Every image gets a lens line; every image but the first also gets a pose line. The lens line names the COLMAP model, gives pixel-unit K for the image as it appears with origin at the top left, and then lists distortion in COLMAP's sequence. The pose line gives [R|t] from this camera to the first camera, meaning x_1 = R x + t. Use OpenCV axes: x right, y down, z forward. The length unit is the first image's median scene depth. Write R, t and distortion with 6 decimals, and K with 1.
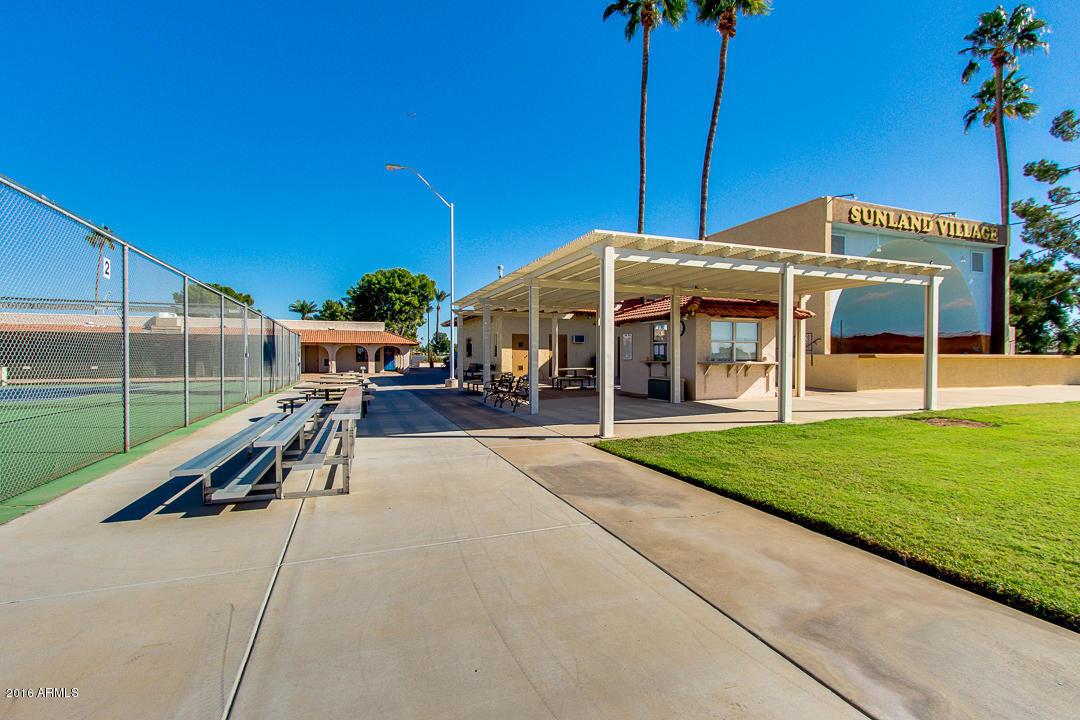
lens RADIAL K [[486.0, 0, 541.5], [0, 486.0, 365.6], [0, 0, 1]] dist [-0.013894, -0.000470]
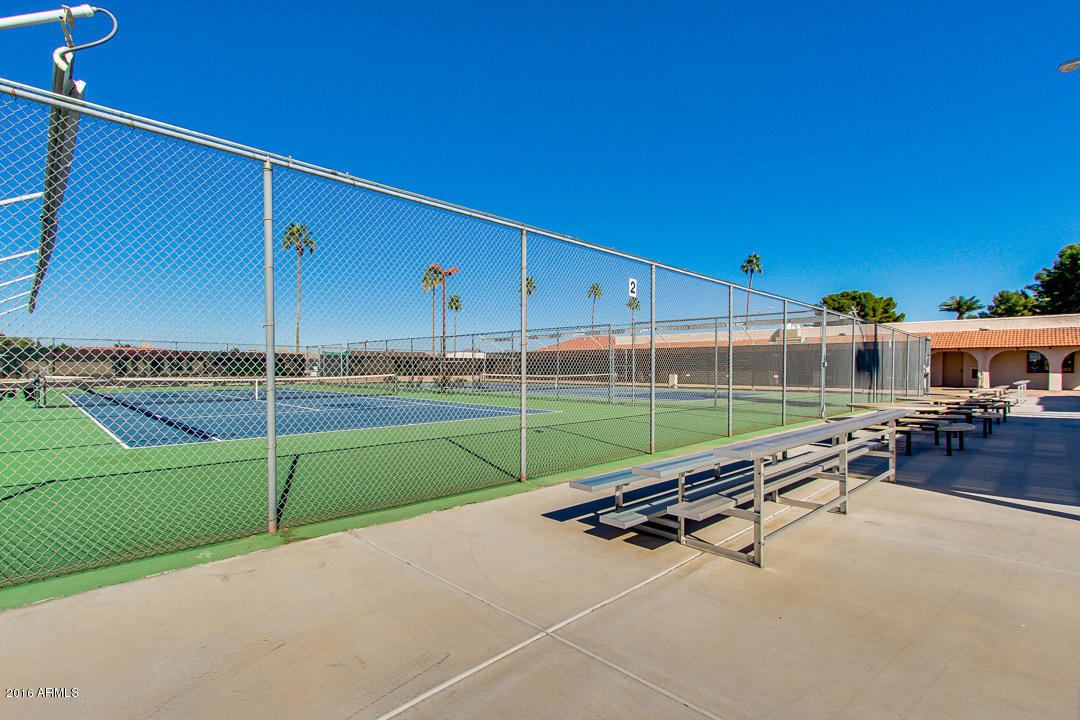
lens RADIAL K [[509.6, 0, 533.2], [0, 509.6, 370.8], [0, 0, 1]] dist [-0.001008, 0.001170]
pose [[0.391870, 0.005136, -0.920006, 0.028965], [-0.014345, 0.999897, -0.000528, -0.001265], [0.919909, 0.013404, 0.391904, 0.091906]]
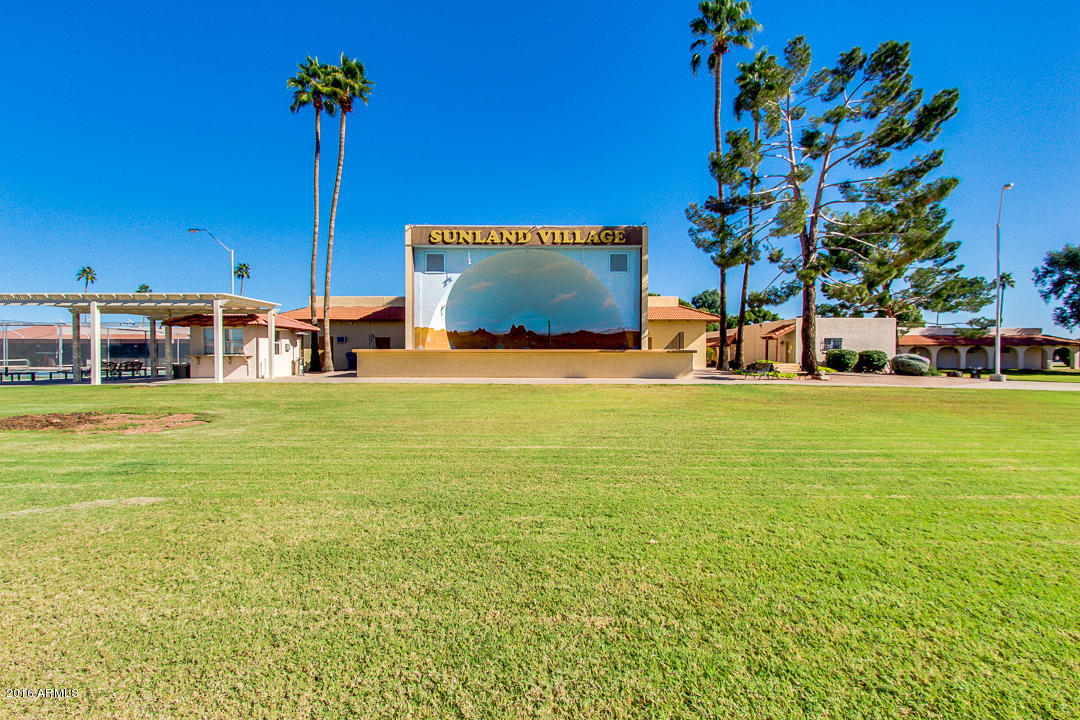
lens RADIAL K [[486.0, 0, 545.2], [0, 486.0, 364.4], [0, 0, 1]] dist [-0.013894, -0.000470]
pose [[0.931054, 0.015960, -0.364532, 1.251263], [-0.013115, 0.999861, 0.010281, -0.000632], [0.364645, -0.004791, 0.931134, -0.060366]]
